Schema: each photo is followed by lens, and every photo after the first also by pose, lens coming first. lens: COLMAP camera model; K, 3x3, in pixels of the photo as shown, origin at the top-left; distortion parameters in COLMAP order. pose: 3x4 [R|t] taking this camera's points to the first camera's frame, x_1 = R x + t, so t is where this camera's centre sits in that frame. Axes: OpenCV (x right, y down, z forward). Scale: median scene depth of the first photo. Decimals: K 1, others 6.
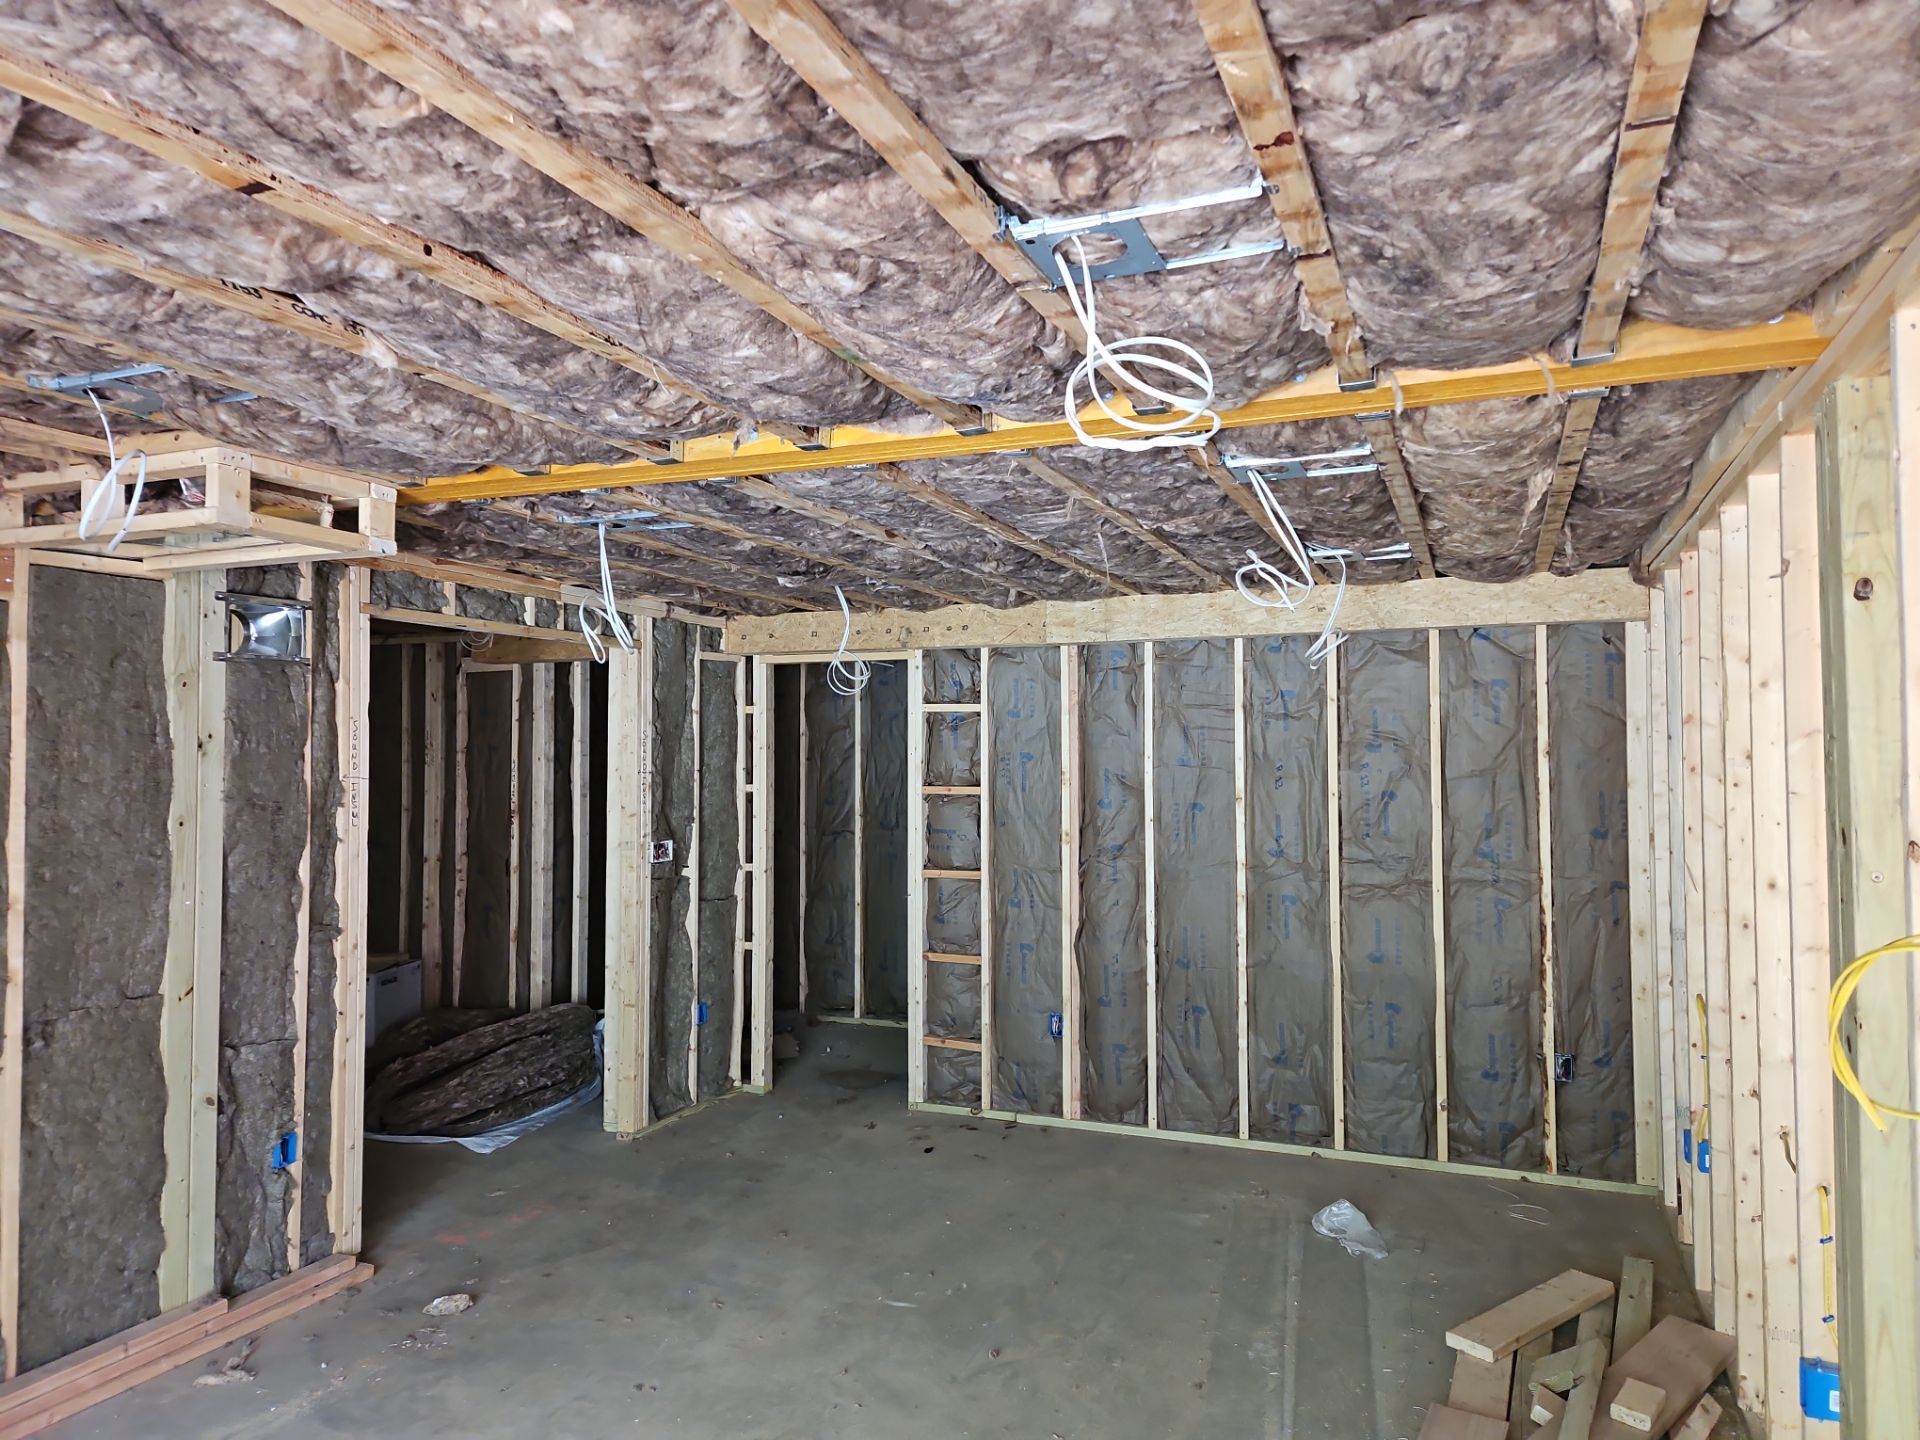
lens RADIAL K [[1331.4, 0, 996.0], [0, 1331.4, 698.2], [0, 0, 1]] dist [0.071123, -0.063624]
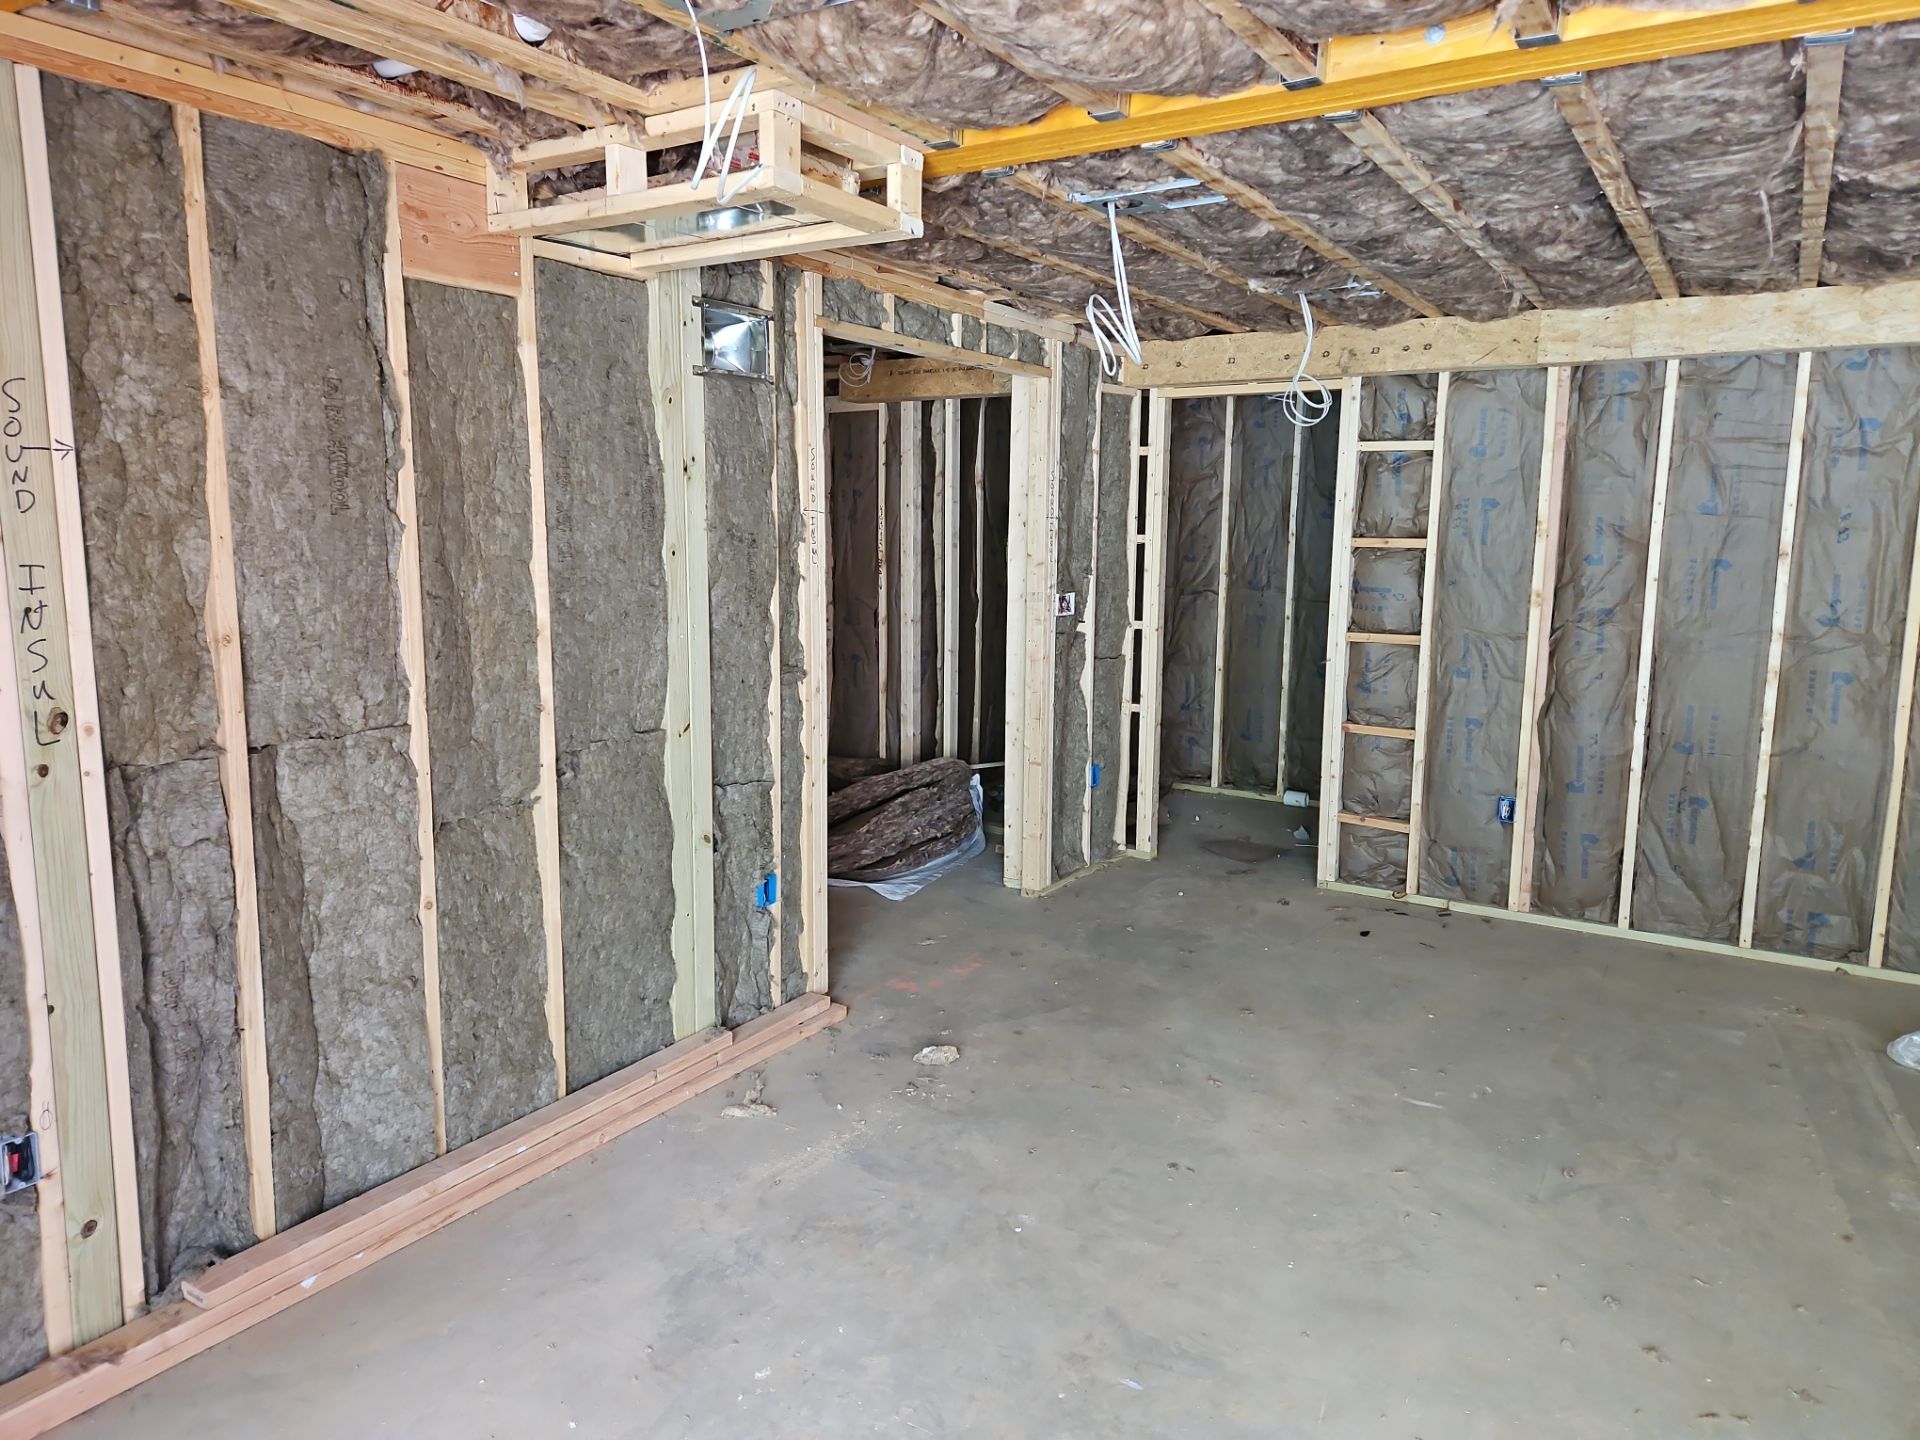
lens RADIAL K [[1331.4, 0, 950.4], [0, 1331.4, 706.7], [0, 0, 1]] dist [0.071123, -0.063624]
pose [[0.981519, 0.038385, -0.187476, -0.192079], [-0.004483, 0.984020, 0.178004, 0.025884], [0.191312, -0.173874, 0.966006, 0.100303]]
